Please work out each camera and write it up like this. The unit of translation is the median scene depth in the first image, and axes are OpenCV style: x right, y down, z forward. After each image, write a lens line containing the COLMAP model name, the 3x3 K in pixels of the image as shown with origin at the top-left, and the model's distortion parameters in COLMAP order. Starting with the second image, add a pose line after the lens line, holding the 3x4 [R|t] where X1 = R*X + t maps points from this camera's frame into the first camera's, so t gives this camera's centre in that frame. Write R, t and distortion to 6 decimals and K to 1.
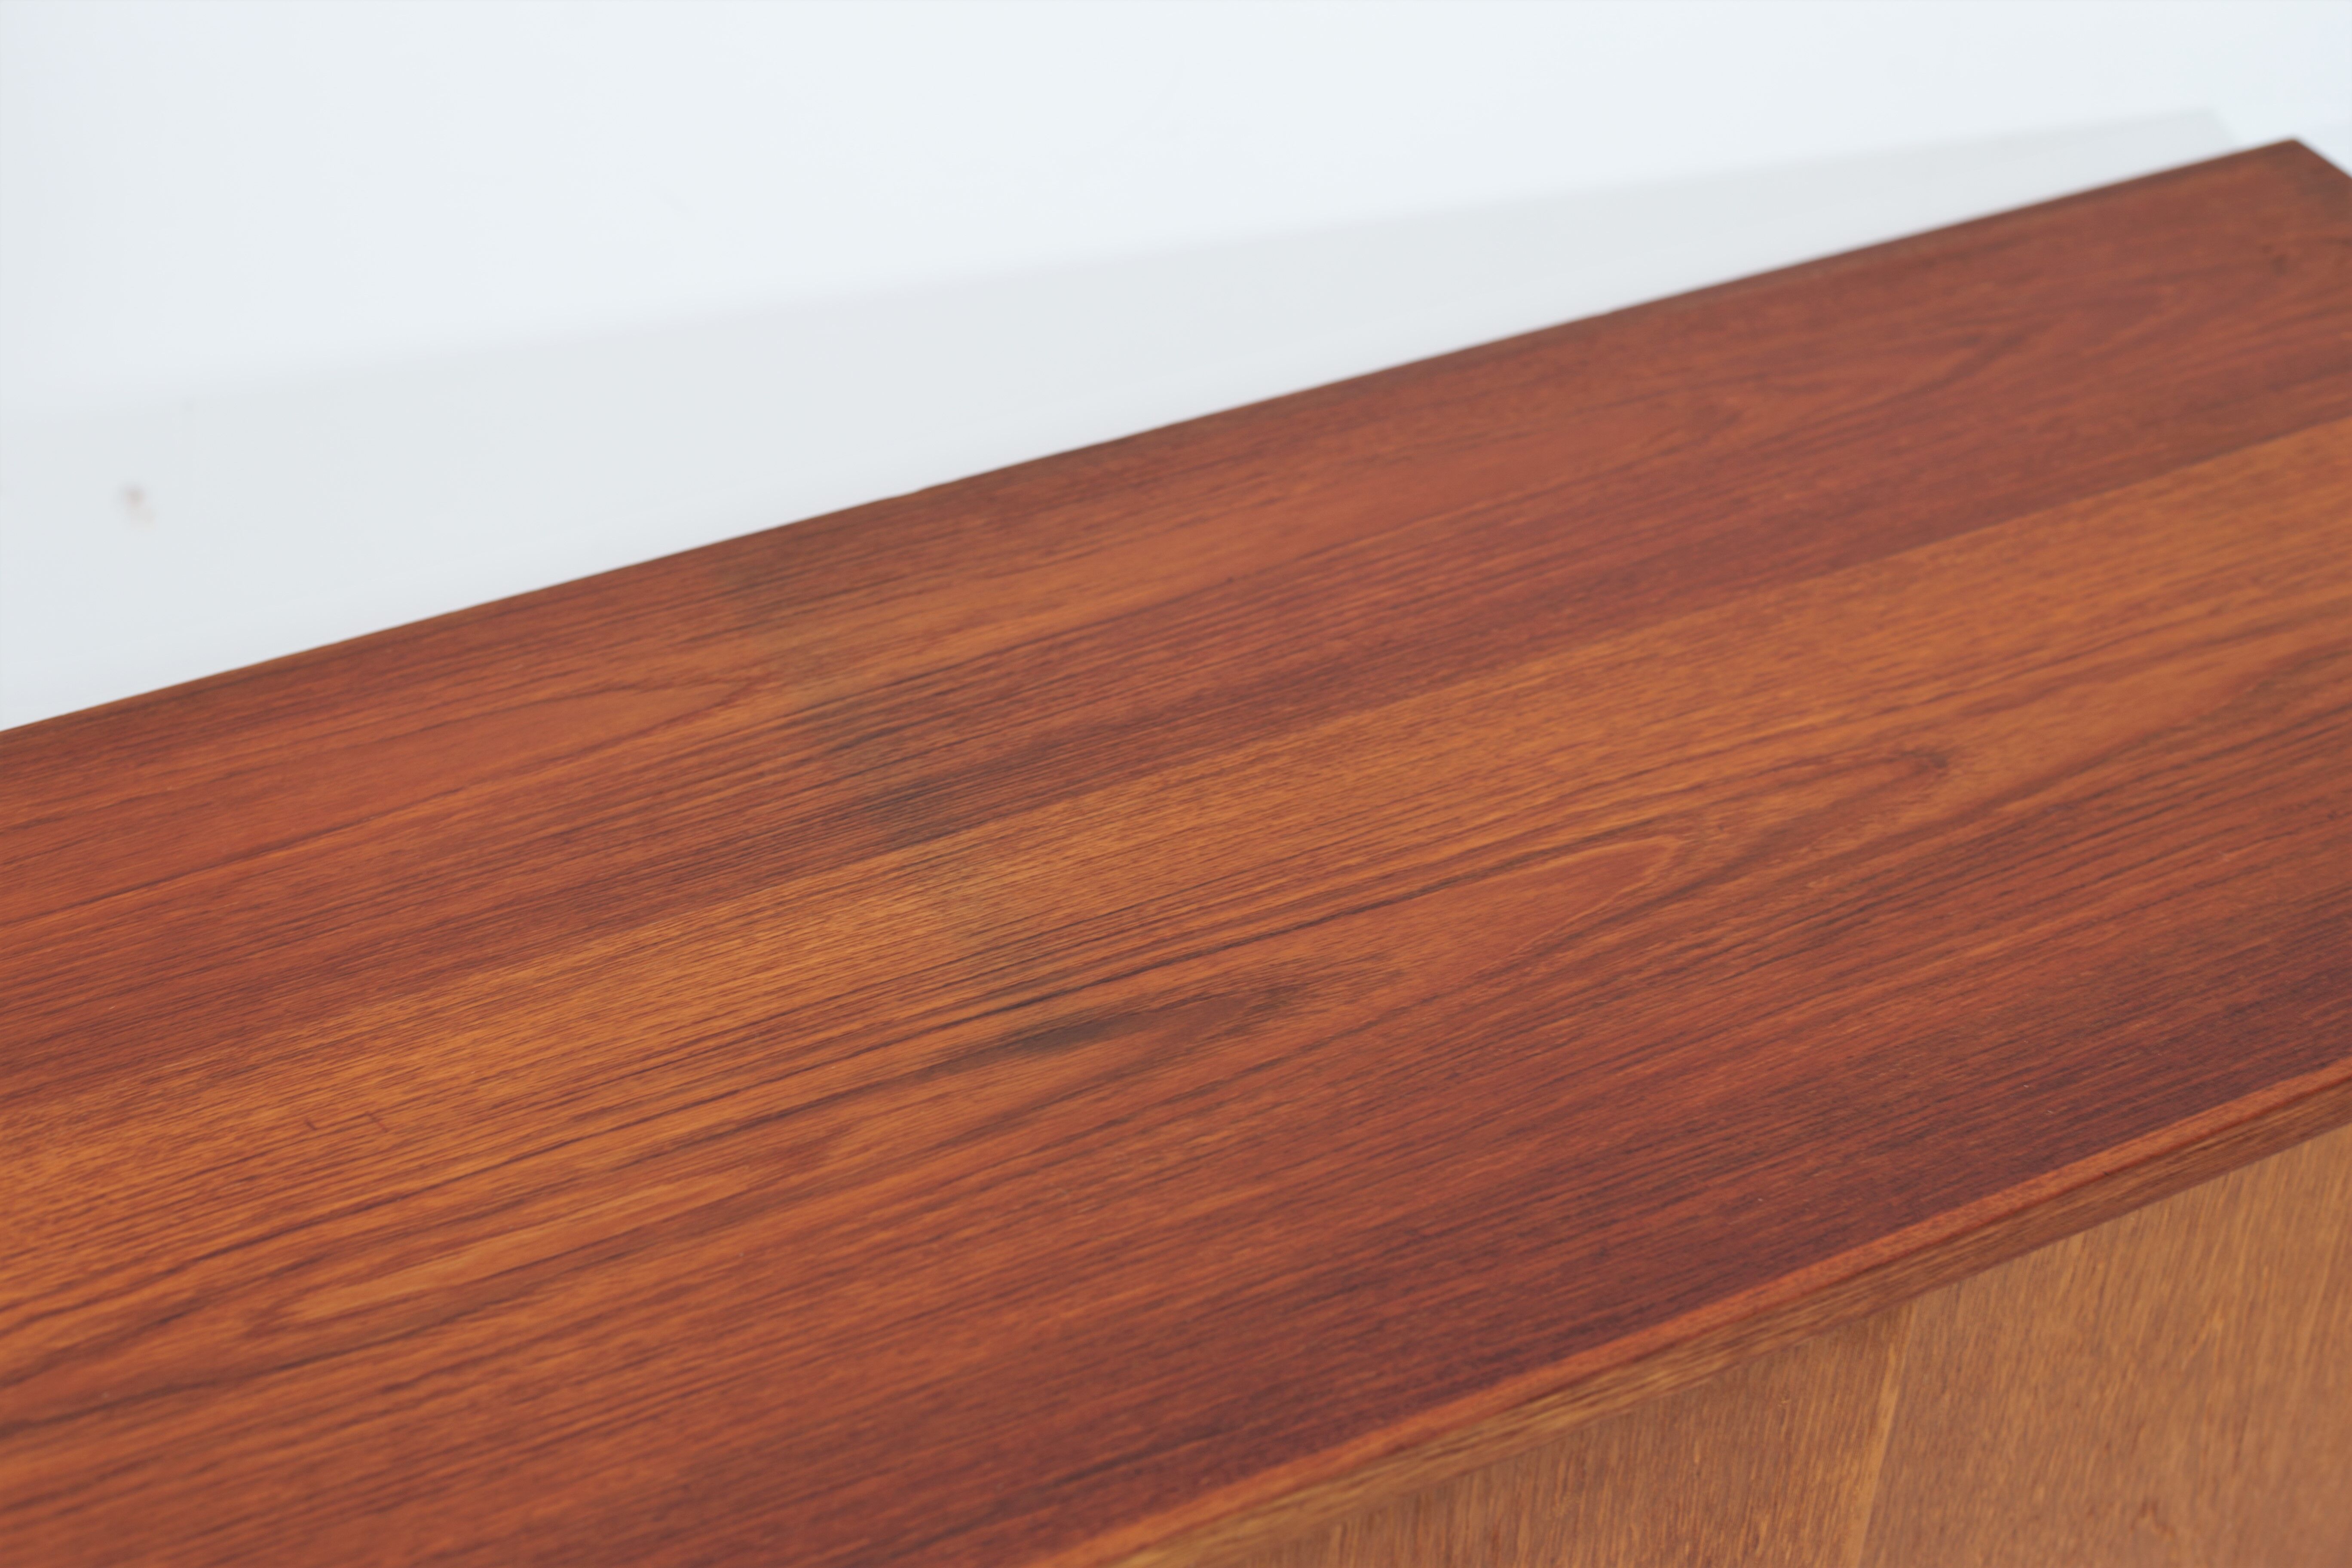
lens RADIAL K [[3553.6, 0, 1176.0], [0, 3553.6, 784.0], [0, 0, 1]] dist [-0.096647, -0.142978]
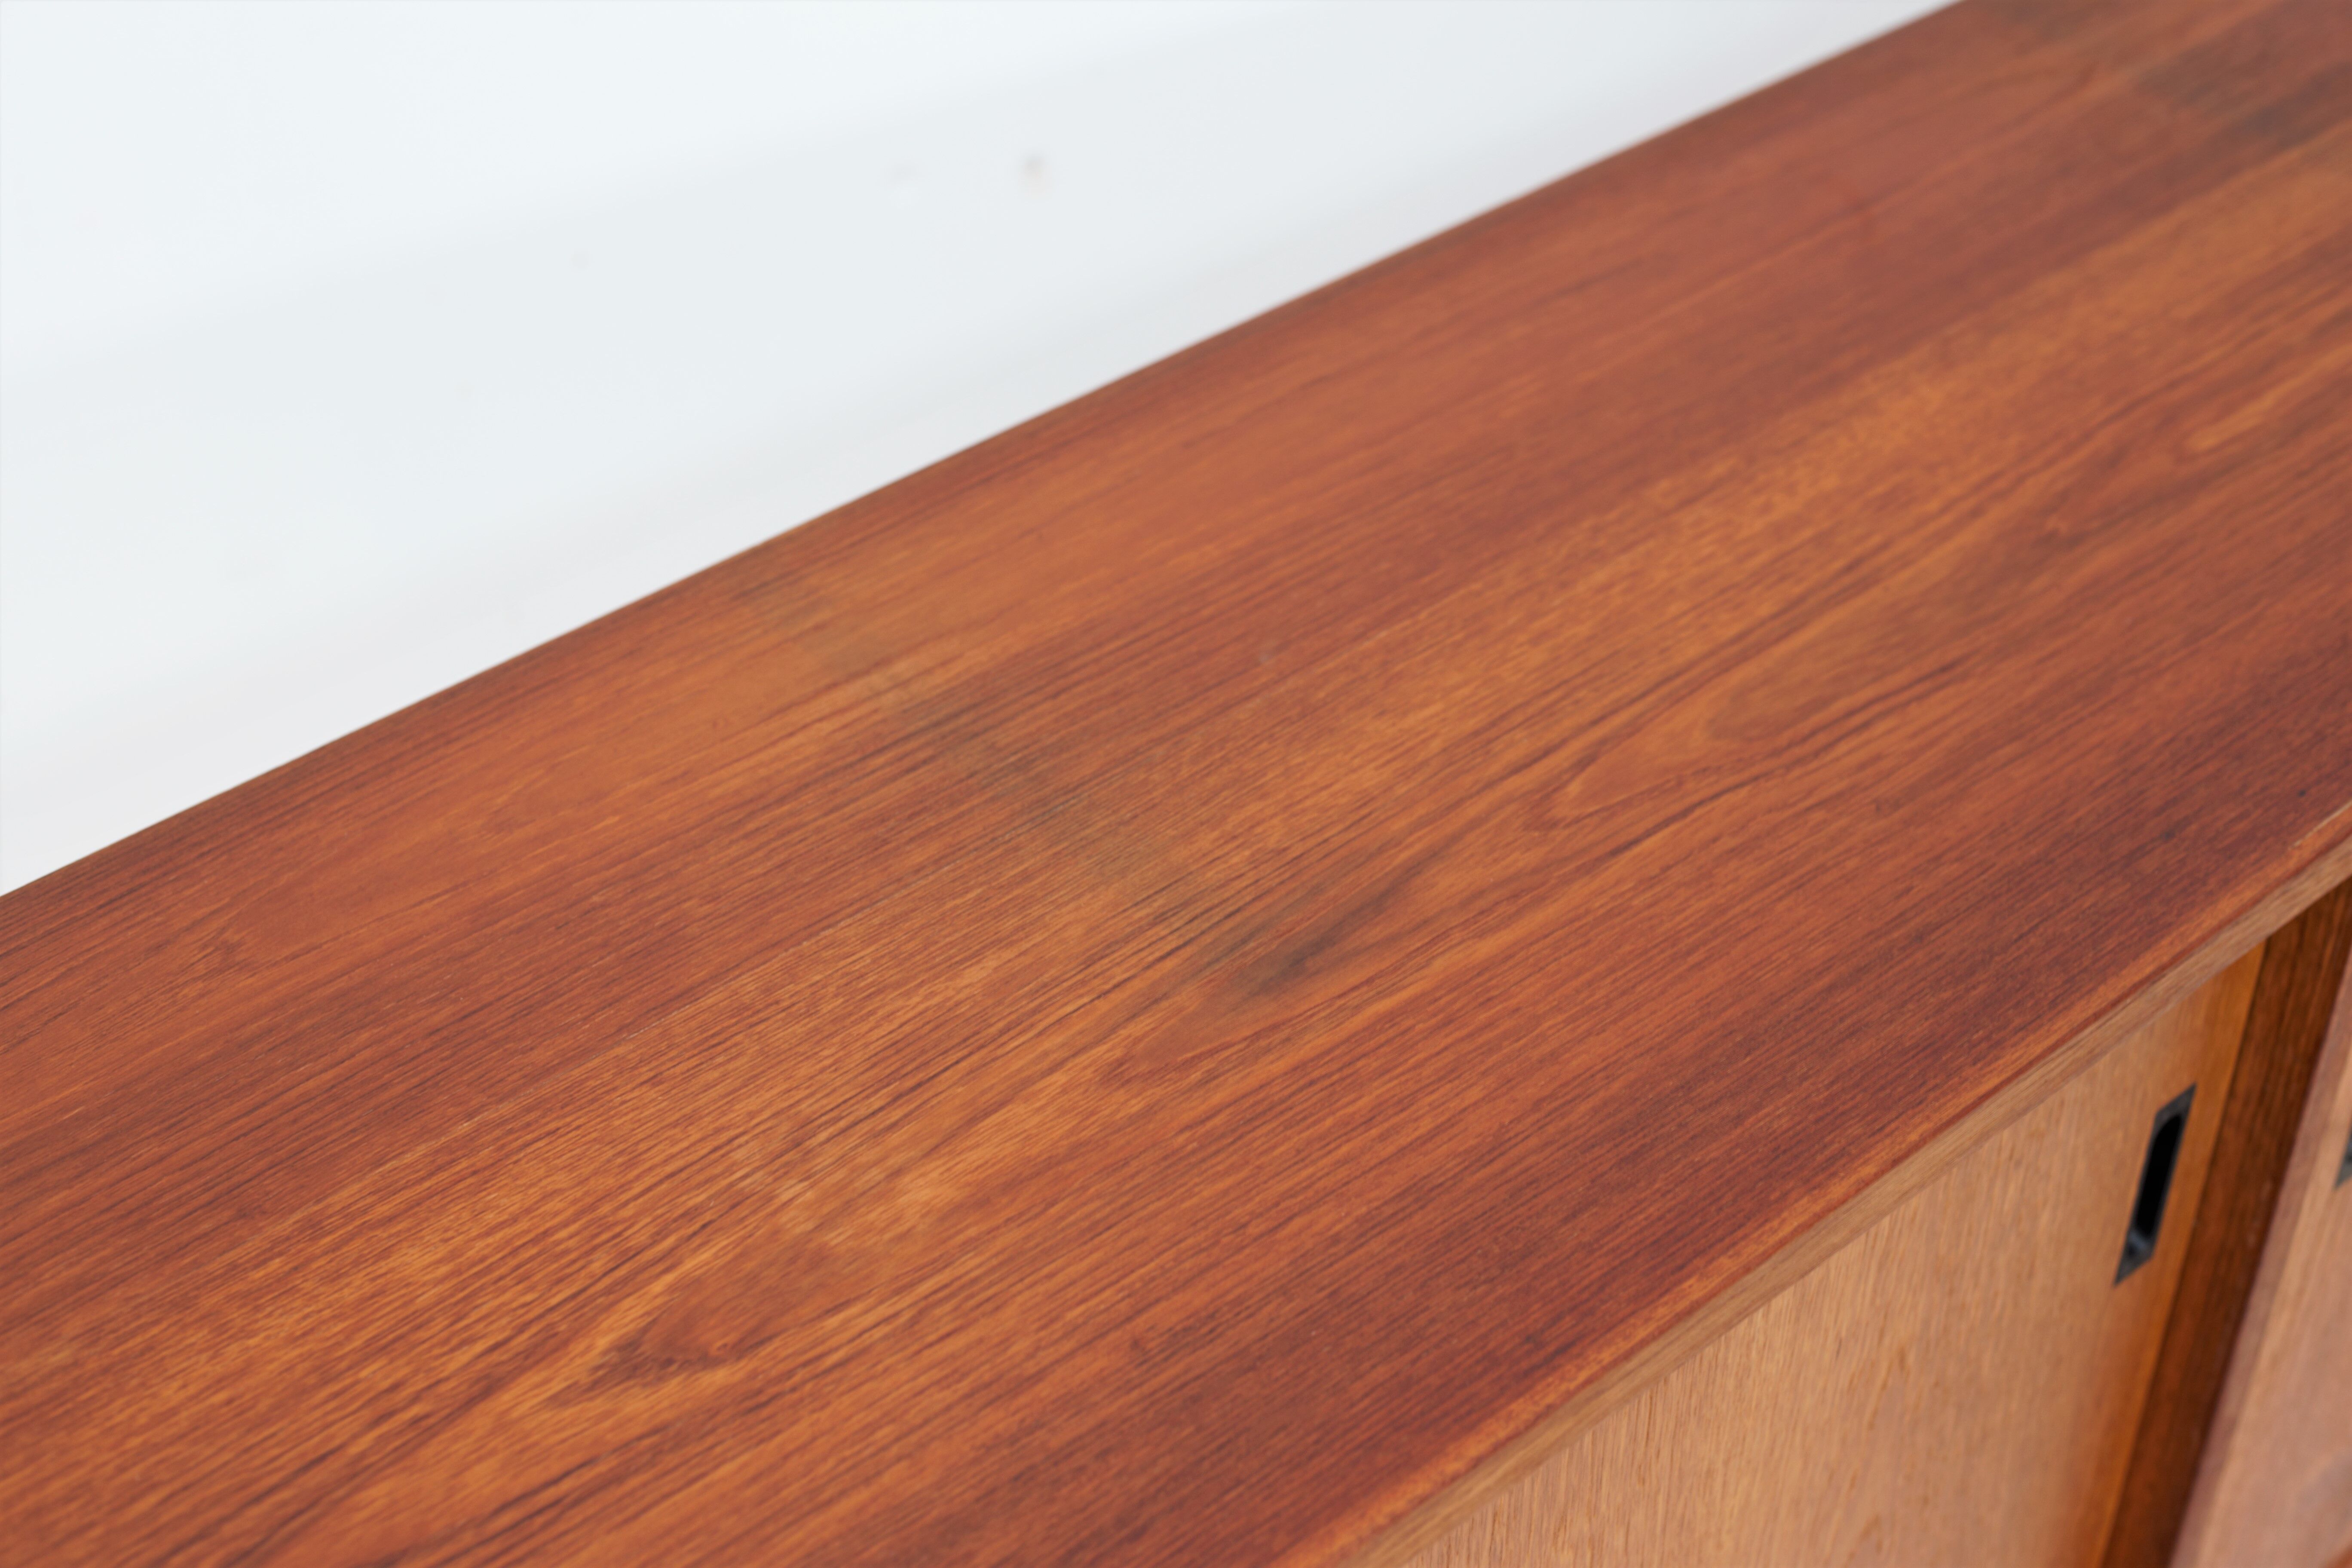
lens RADIAL K [[3553.6, 0, 1176.0], [0, 3553.6, 784.0], [0, 0, 1]] dist [-0.096647, -0.142978]
pose [[0.964593, -0.165932, 0.205004, -0.777755], [0.166773, 0.985906, 0.013295, 0.163427], [-0.204321, 0.021365, 0.978671, -0.206936]]
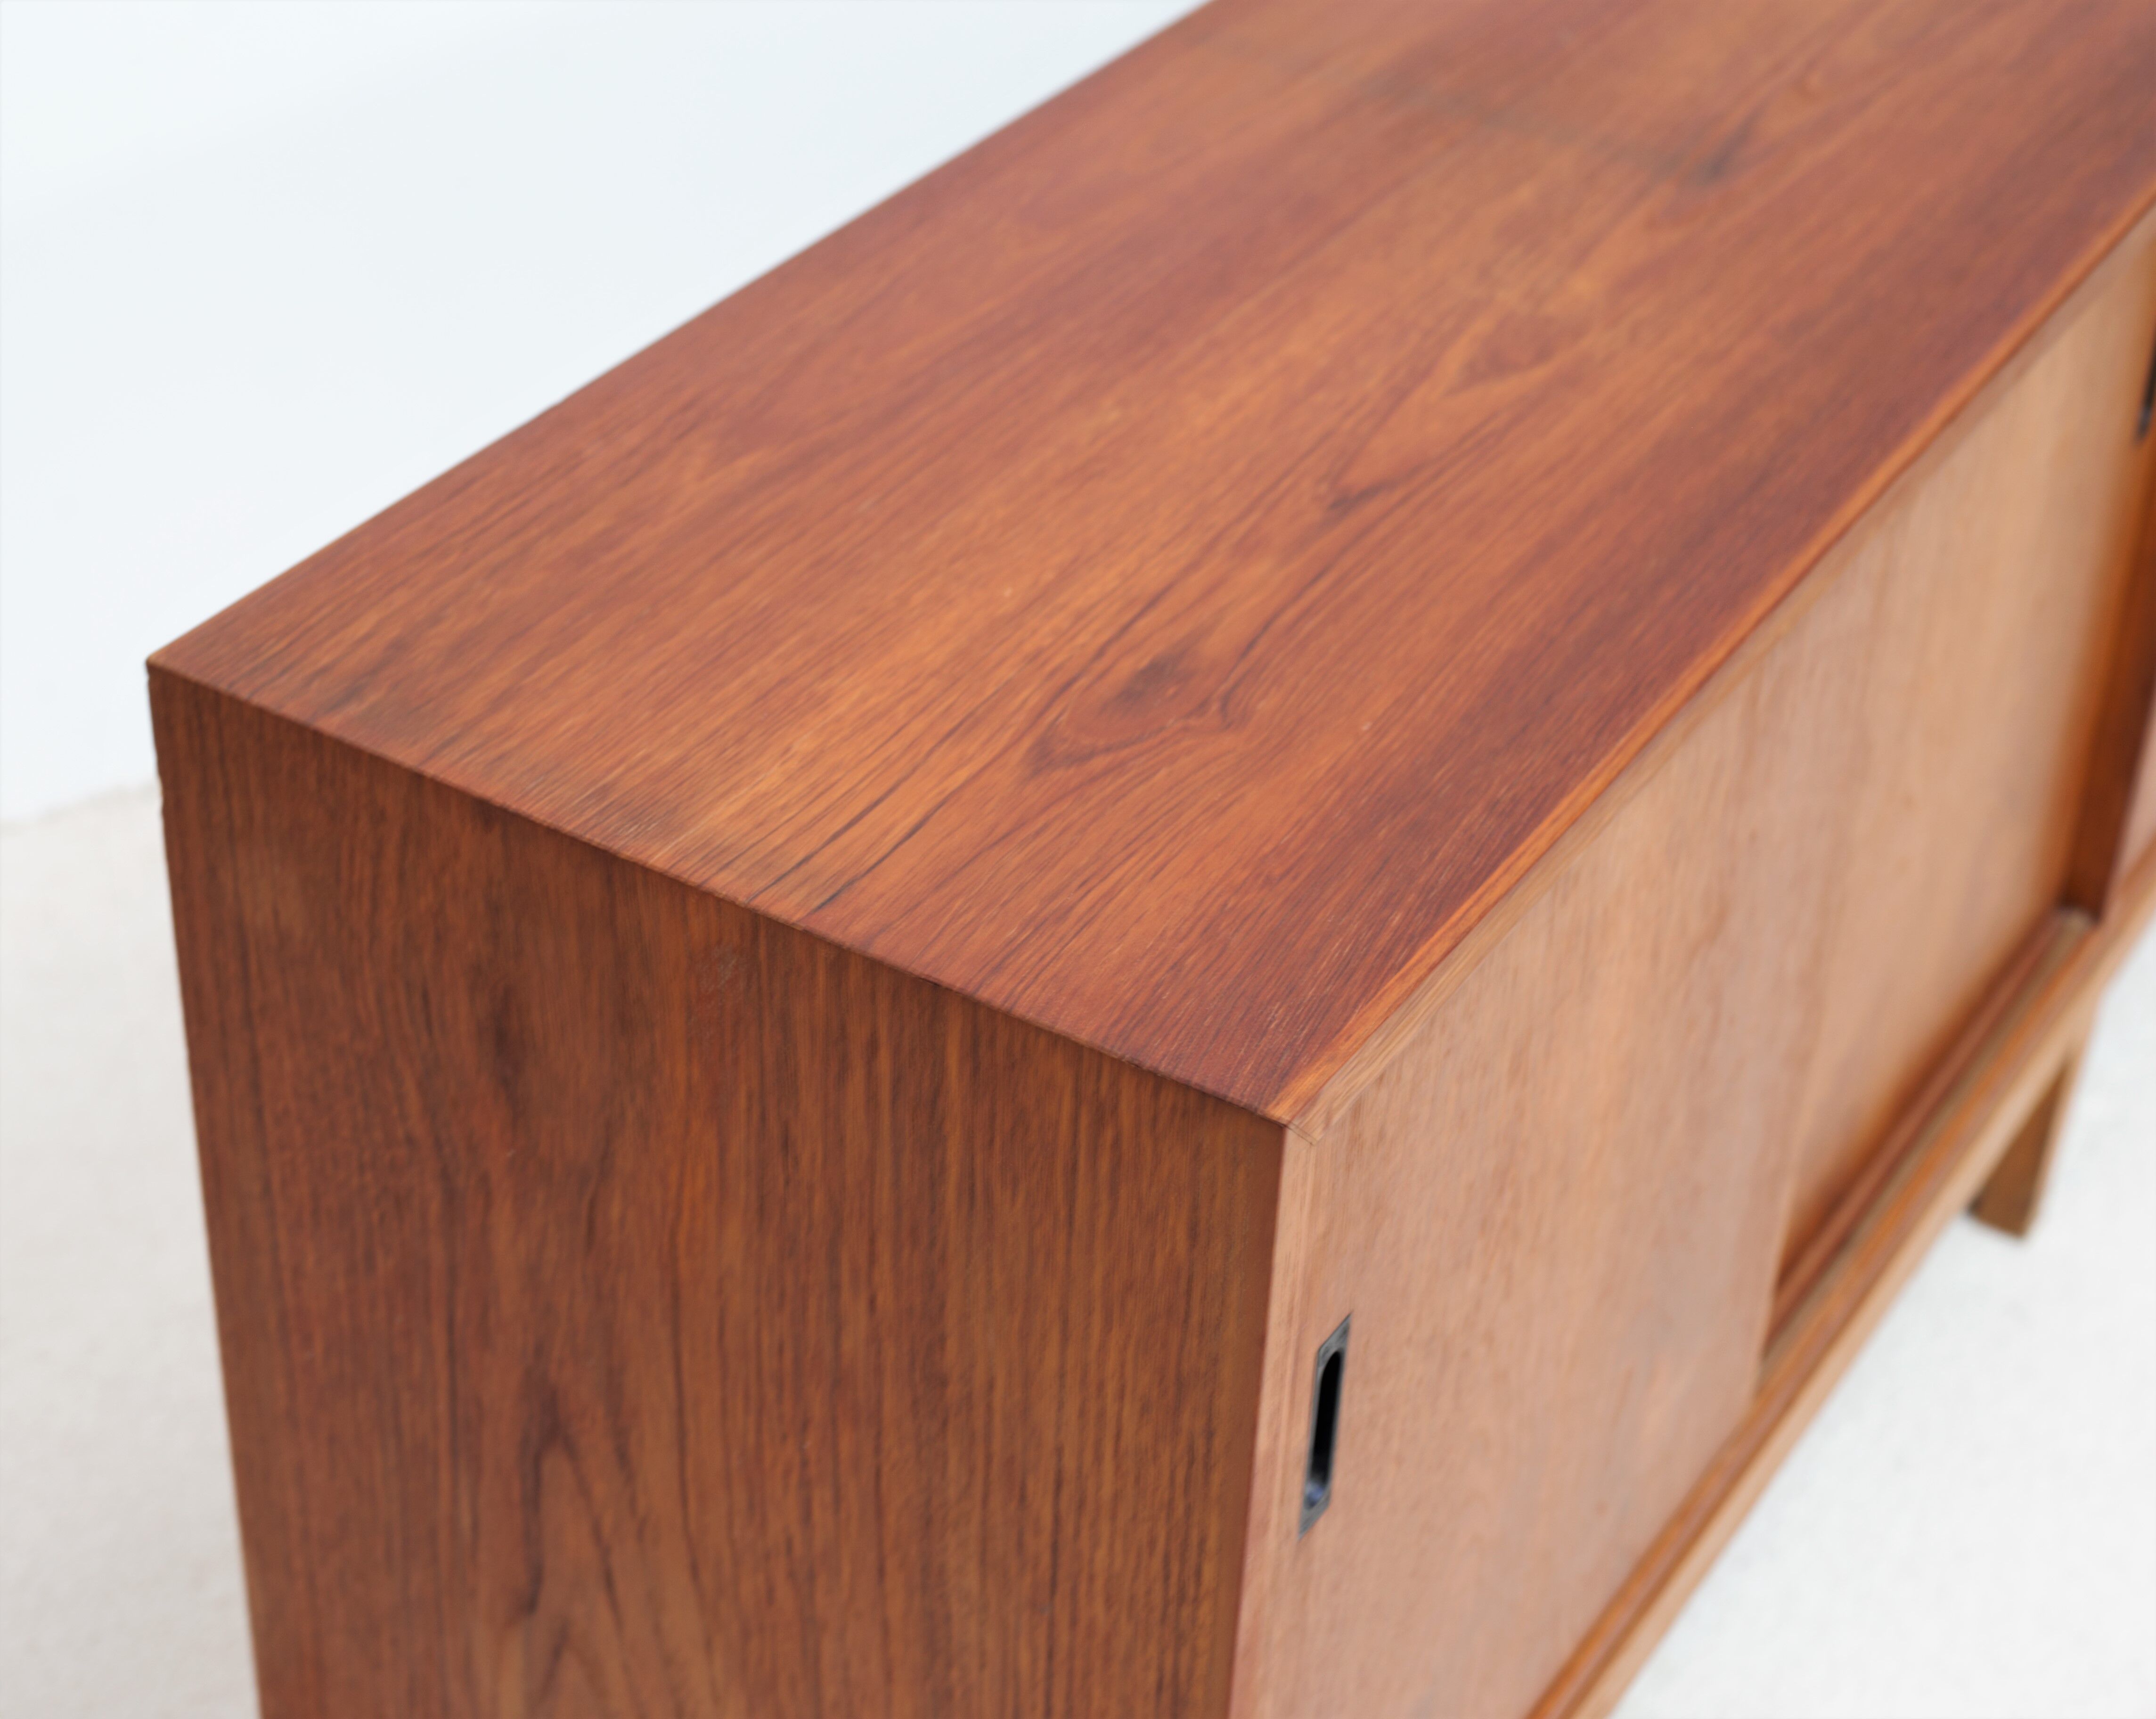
lens RADIAL K [[3955.4, 0, 852.9], [0, 3955.4, 860.7], [0, 0, 1]] dist [-0.106053, -0.109877]
pose [[0.862311, -0.277933, 0.423288, -1.591430], [0.311200, 0.950292, -0.010002, 0.398378], [-0.399467, 0.140352, 0.905940, -0.520290]]
